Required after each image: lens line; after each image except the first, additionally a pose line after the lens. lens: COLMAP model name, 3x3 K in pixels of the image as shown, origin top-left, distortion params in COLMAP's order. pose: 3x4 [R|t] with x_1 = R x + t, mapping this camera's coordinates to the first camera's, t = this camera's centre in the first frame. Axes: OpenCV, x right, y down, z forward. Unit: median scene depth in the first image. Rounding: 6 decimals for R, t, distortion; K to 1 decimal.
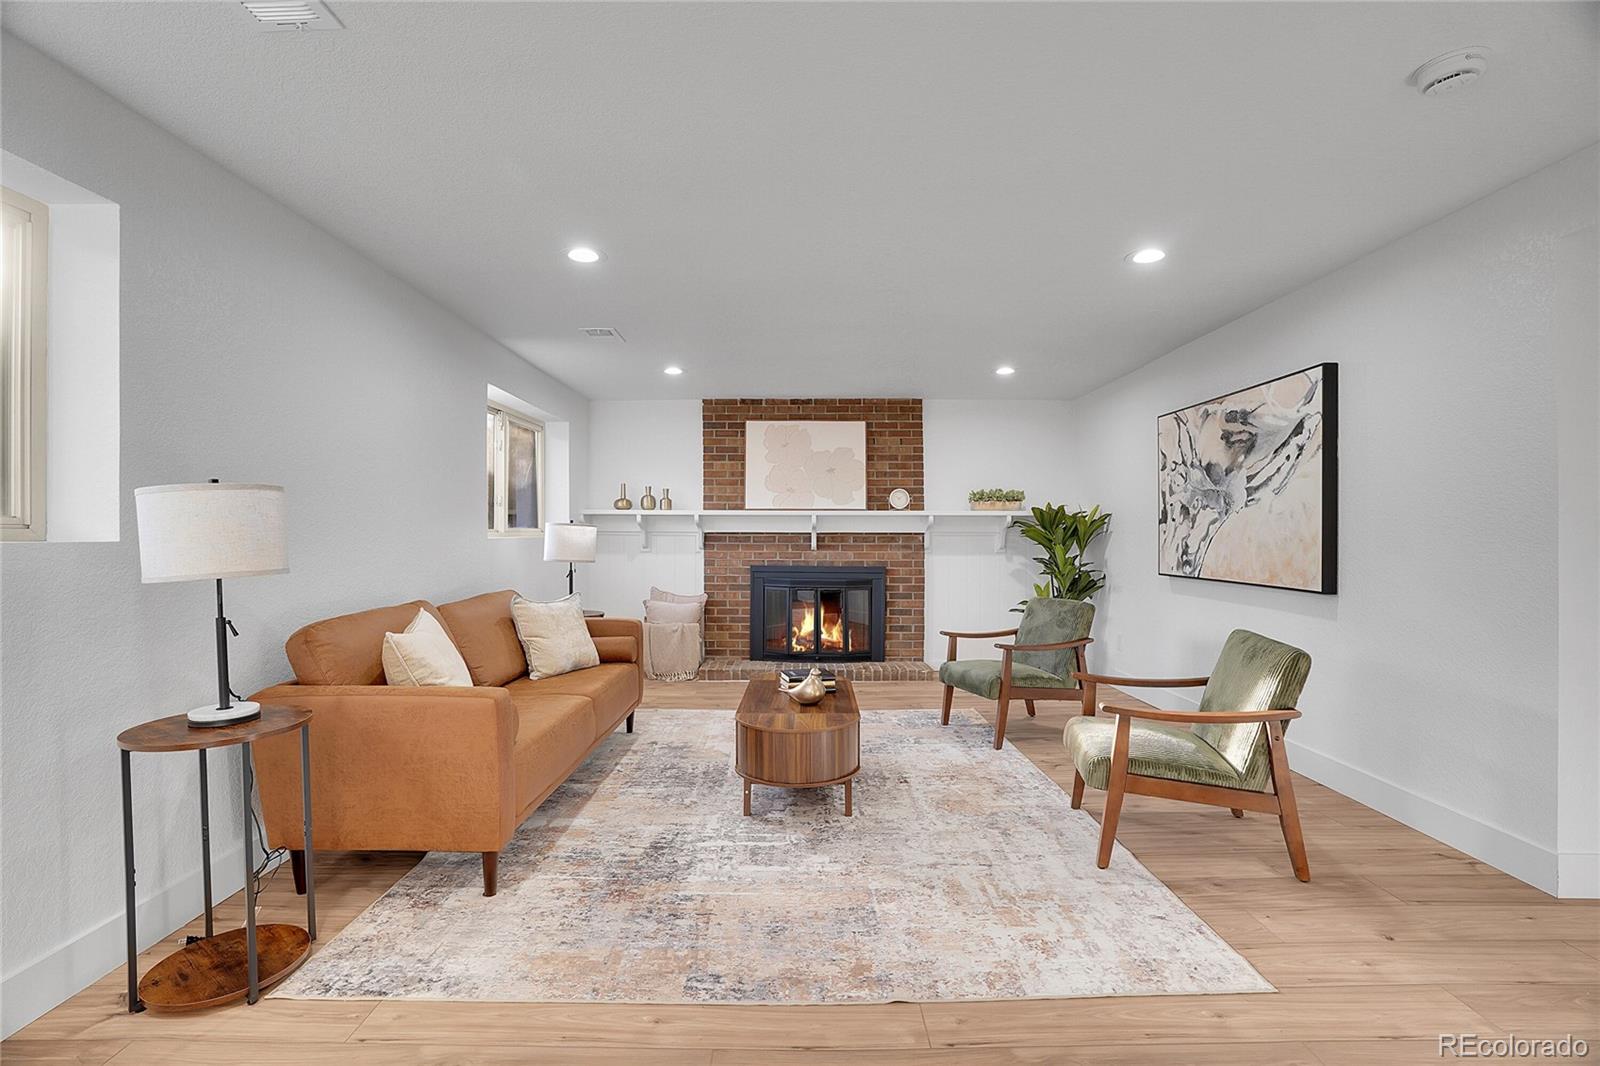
lens RADIAL K [[739.6, 0, 796.5], [0, 739.6, 535.5], [0, 0, 1]] dist [-0.073374, 0.028908]
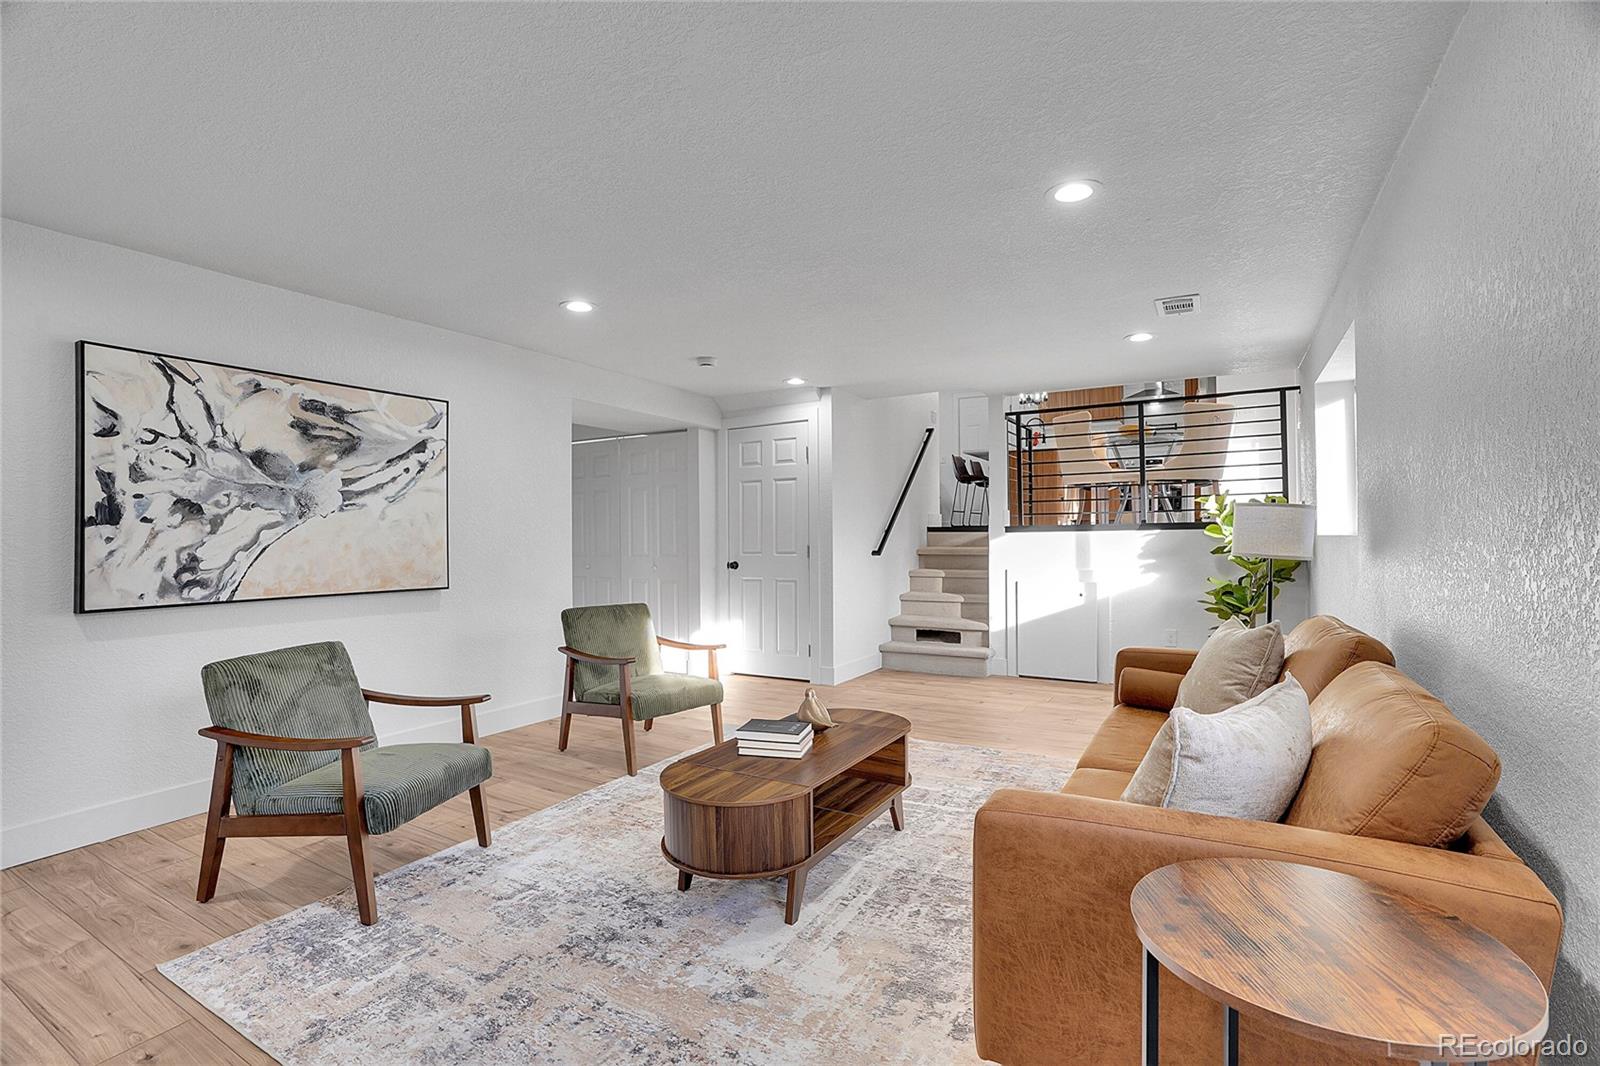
lens RADIAL K [[739.6, 0, 796.5], [0, 739.6, 535.5], [0, 0, 1]] dist [-0.073374, 0.028908]
pose [[-0.863192, 0.010525, 0.504766, -0.342865], [0.011162, 0.999936, -0.001761, -0.000701], [-0.504753, 0.004115, -0.863254, 1.483461]]
